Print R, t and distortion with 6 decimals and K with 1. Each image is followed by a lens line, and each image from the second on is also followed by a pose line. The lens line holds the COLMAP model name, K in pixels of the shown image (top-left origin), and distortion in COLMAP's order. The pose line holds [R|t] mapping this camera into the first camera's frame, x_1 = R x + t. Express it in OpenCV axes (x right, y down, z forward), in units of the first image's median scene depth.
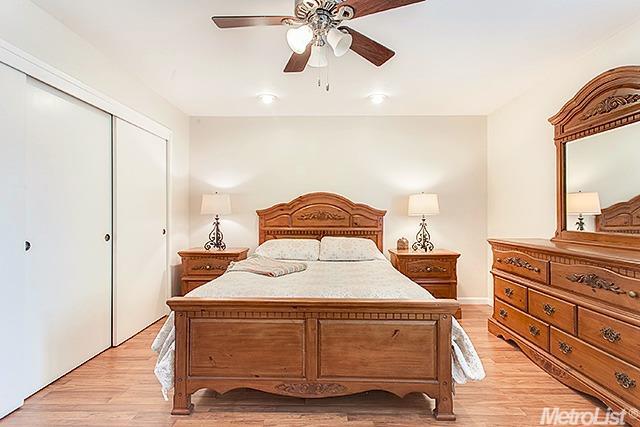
lens RADIAL K [[303.1, 0, 320.0], [0, 303.1, 213.5], [0, 0, 1]] dist [0.004184, 0.000302]
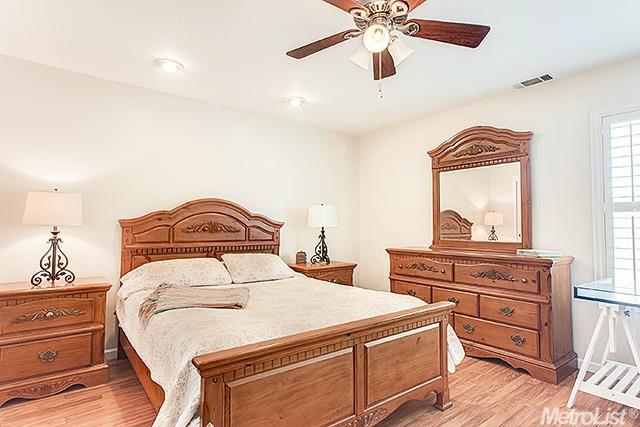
lens RADIAL K [[341.2, 0, 320.0], [0, 341.2, 213.5], [0, 0, 1]] dist [0.003499, 0.000554]
pose [[0.777793, 0.026582, 0.627959, -0.498176], [-0.006523, 0.999393, -0.034226, -0.002043], [-0.628487, 0.022524, 0.777494, 0.184179]]
